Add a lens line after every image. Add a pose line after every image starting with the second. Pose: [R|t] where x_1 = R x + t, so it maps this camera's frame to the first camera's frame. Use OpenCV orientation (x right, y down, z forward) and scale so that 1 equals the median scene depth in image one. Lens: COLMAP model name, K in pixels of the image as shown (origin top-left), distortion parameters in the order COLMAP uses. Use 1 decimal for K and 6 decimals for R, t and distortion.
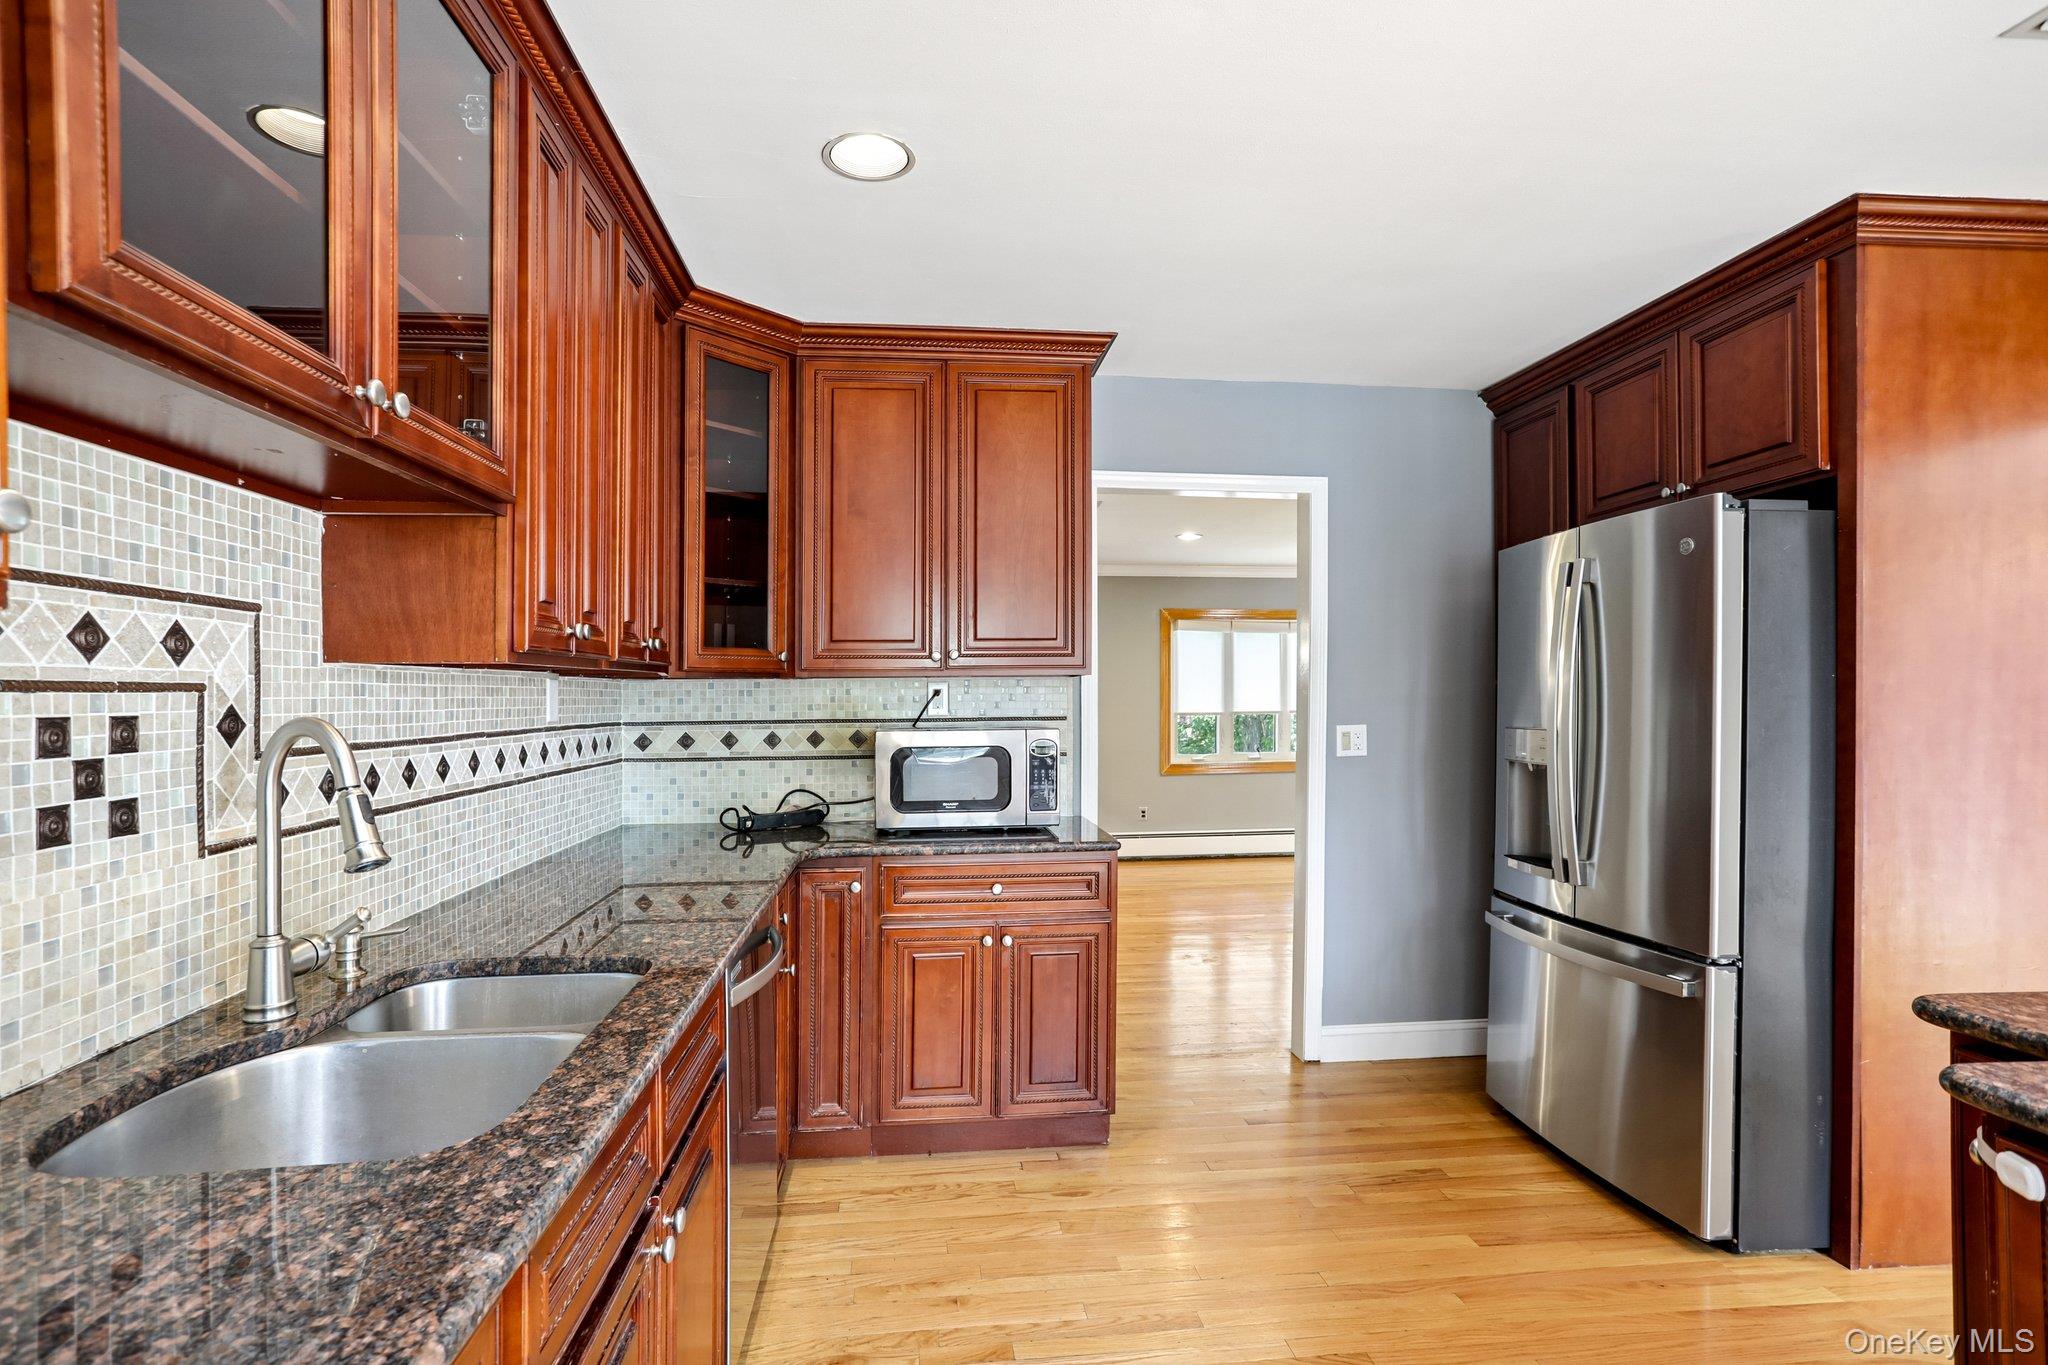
lens RADIAL K [[998.5, 0, 989.2], [0, 998.5, 704.2], [0, 0, 1]] dist [-0.040869, 0.016824]
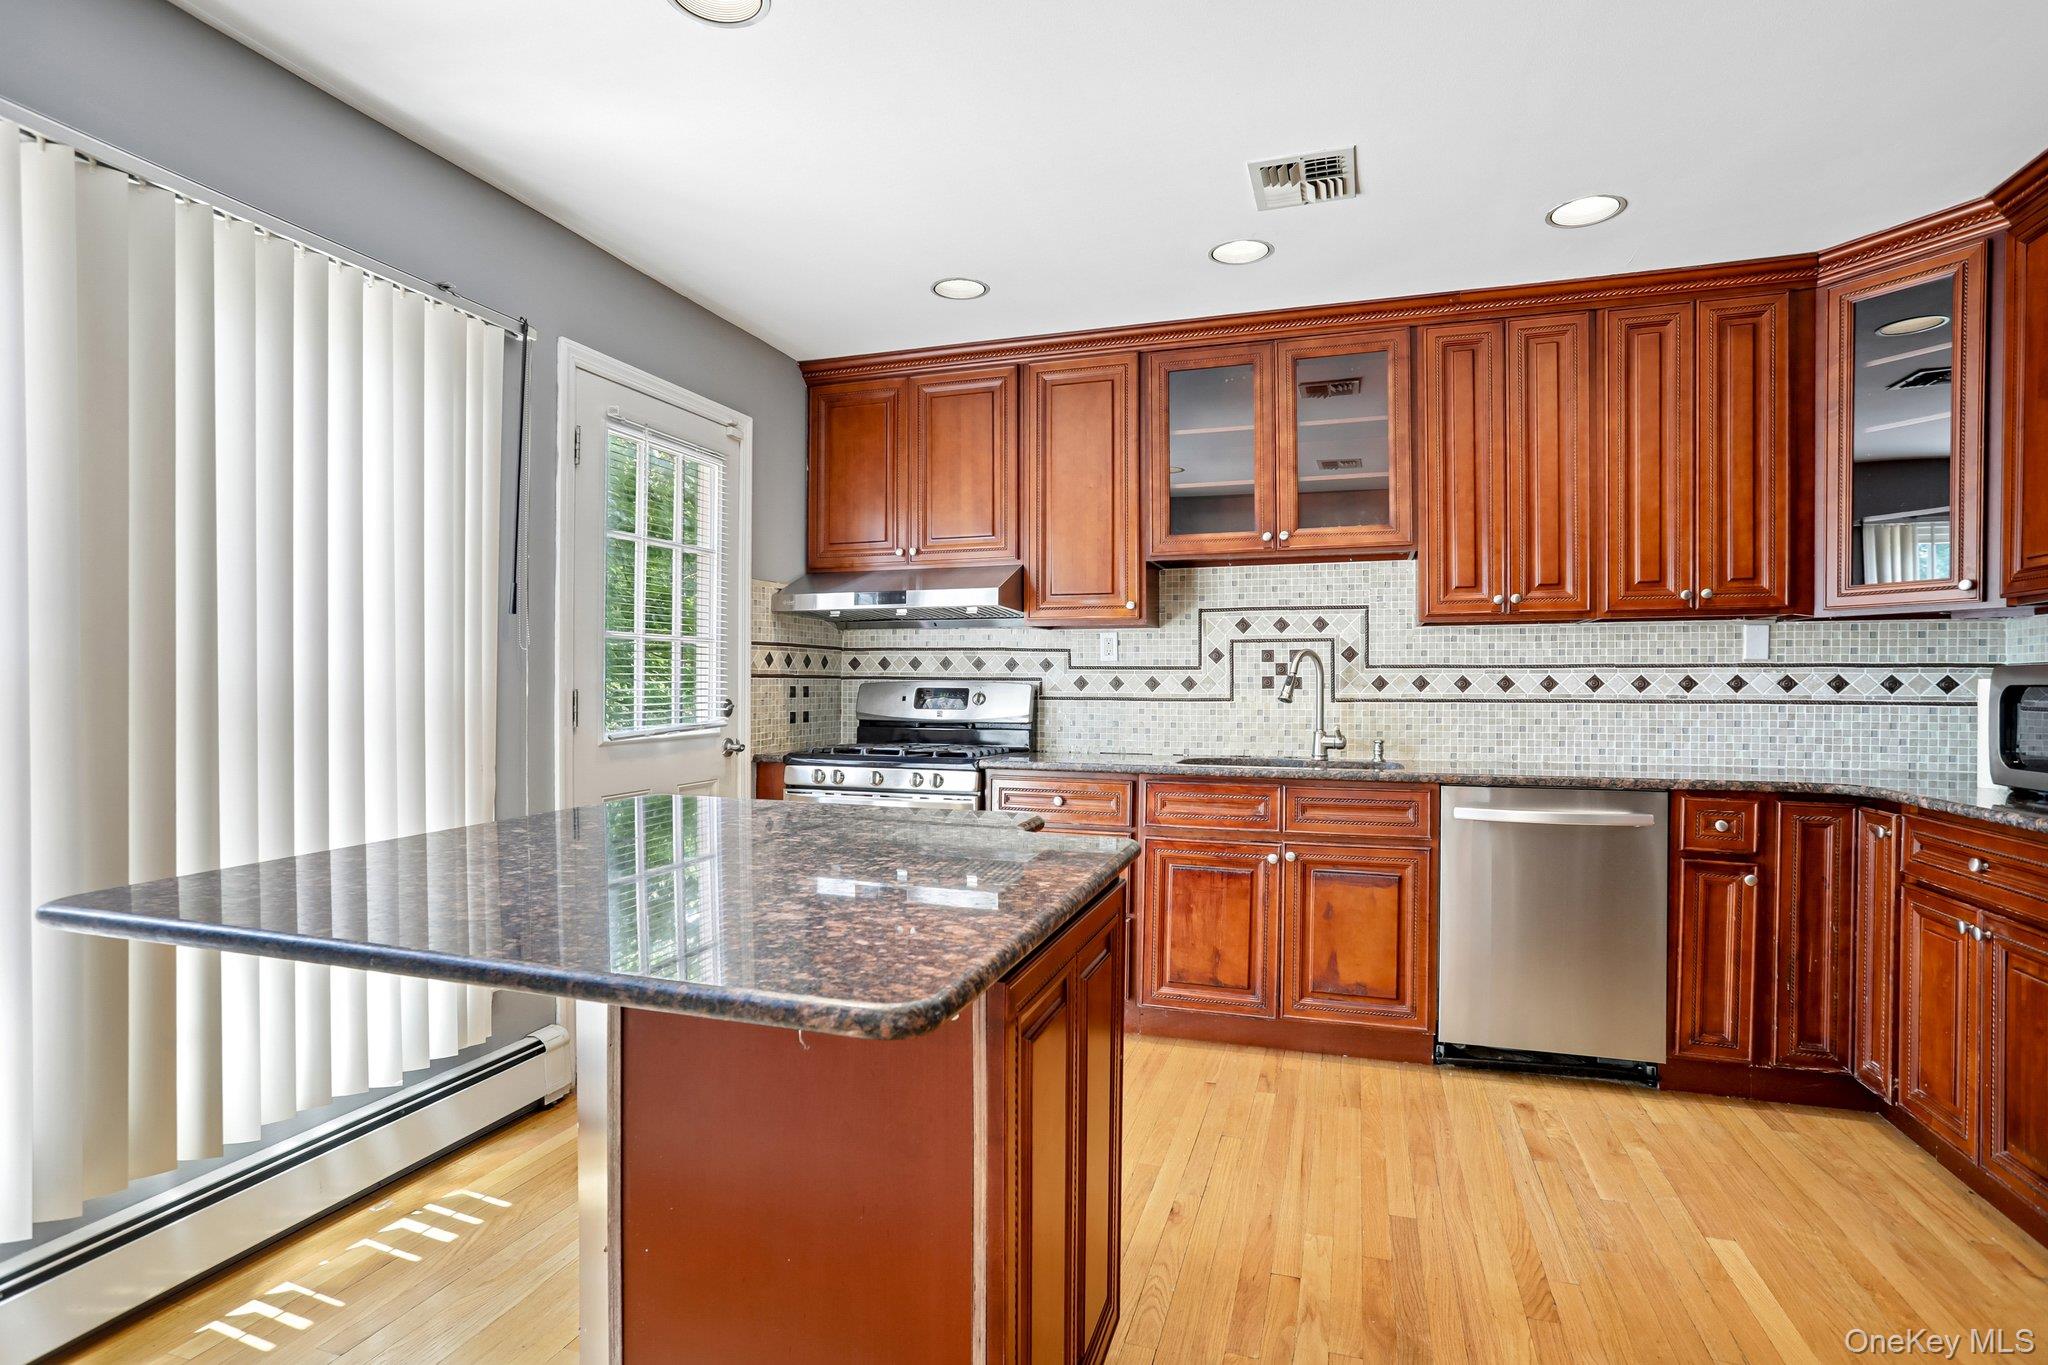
lens RADIAL K [[998.5, 0, 1006.9], [0, 998.5, 686.9], [0, 0, 1]] dist [-0.040869, 0.016824]
pose [[-0.386169, 0.007031, -0.922401, 2.199392], [-0.006896, 0.999921, 0.010509, 0.096021], [0.922402, 0.010419, -0.386090, 1.293126]]
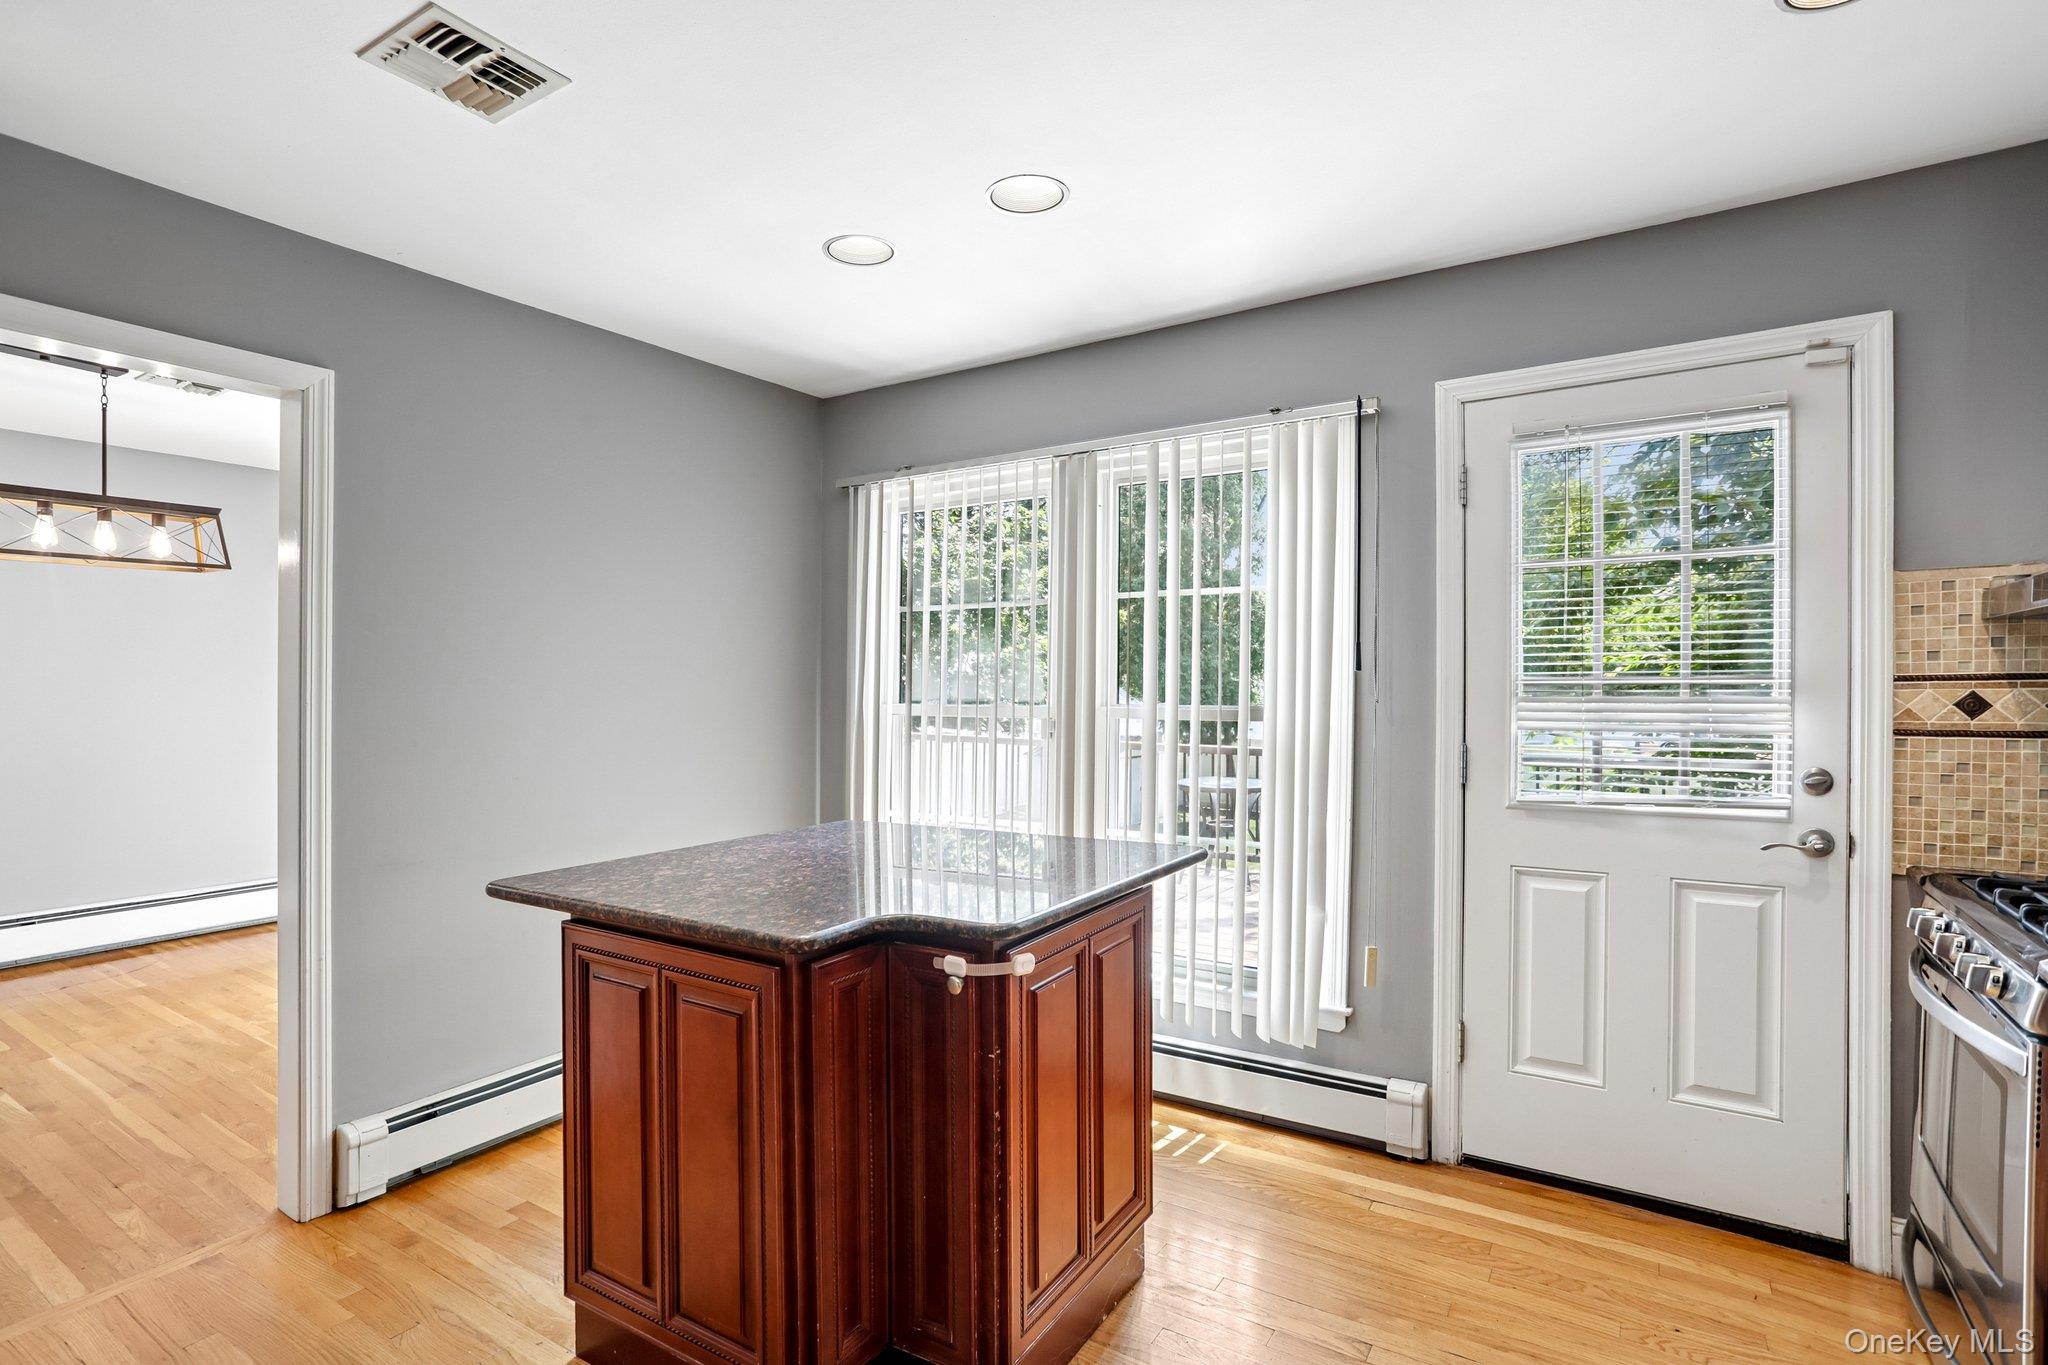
lens RADIAL K [[998.5, 0, 1004.6], [0, 998.5, 662.5], [0, 0, 1]] dist [-0.040869, 0.016824]
pose [[-0.810489, 0.020710, 0.585387, 0.080868], [0.011257, 0.999741, -0.019784, -0.008866], [-0.585645, -0.009445, -0.810512, 1.803693]]
